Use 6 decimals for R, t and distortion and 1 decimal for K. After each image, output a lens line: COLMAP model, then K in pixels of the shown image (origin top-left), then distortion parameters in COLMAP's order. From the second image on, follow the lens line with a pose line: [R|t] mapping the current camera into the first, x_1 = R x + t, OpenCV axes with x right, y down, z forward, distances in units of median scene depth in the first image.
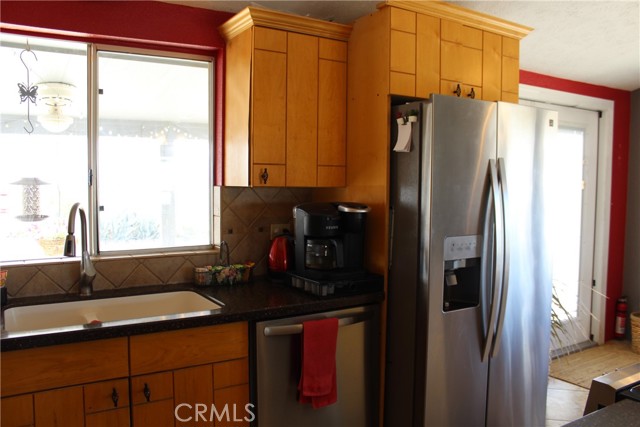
lens RADIAL K [[529.9, 0, 317.9], [0, 529.9, 213.9], [0, 0, 1]] dist [-0.143110, 0.087651]
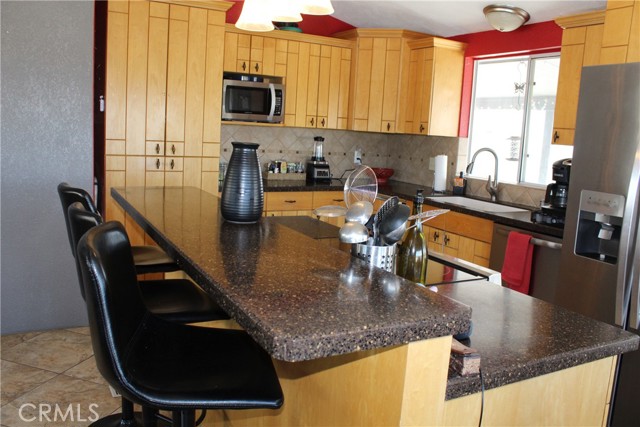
lens RADIAL K [[529.9, 0, 316.4], [0, 529.9, 209.3], [0, 0, 1]] dist [-0.143110, 0.087651]
pose [[-0.052736, 0.146782, -0.987762, 1.287198], [-0.115509, 0.981603, 0.152034, -0.016310], [0.991906, 0.122113, -0.034811, 0.425434]]
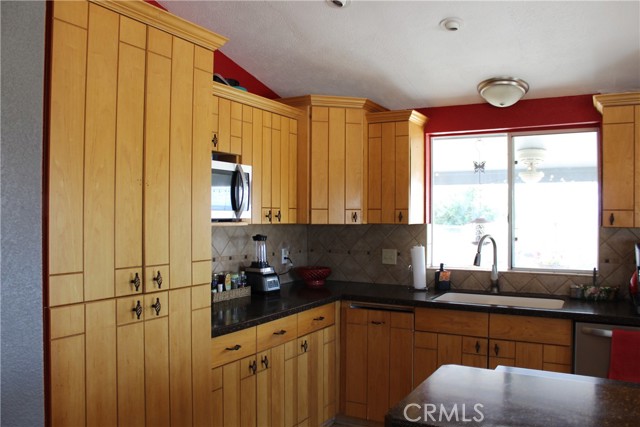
lens RADIAL K [[529.9, 0, 321.2], [0, 529.9, 215.9], [0, 0, 1]] dist [-0.143110, 0.087651]
pose [[0.489123, -0.000120, -0.872215, 0.646993], [-0.055557, 0.997965, -0.031293, 0.001005], [0.870443, 0.063764, 0.488121, -0.251092]]
